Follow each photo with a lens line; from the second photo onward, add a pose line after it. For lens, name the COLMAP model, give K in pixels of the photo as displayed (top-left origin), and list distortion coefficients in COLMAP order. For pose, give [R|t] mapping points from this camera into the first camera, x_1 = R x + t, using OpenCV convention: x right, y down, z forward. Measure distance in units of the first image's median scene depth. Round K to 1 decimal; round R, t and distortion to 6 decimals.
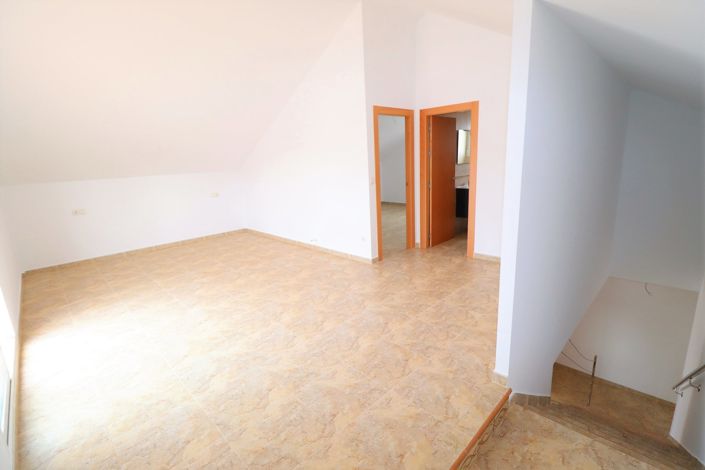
lens RADIAL K [[330.3, 0, 352.8], [0, 330.3, 233.6], [0, 0, 1]] dist [-0.019248, -0.001392]
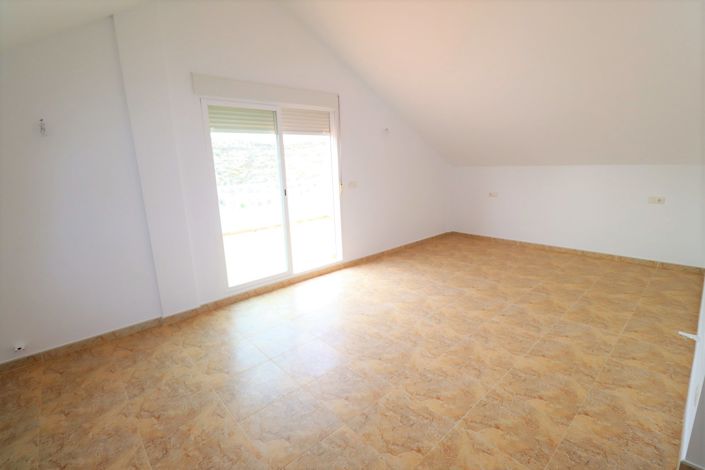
lens RADIAL K [[330.3, 0, 352.9], [0, 330.3, 236.1], [0, 0, 1]] dist [-0.019248, -0.001392]
pose [[-0.050677, 0.263461, -0.963338, 0.365876], [-0.187240, 0.944967, 0.268287, -0.179666], [0.981006, 0.193971, 0.001442, 0.734985]]
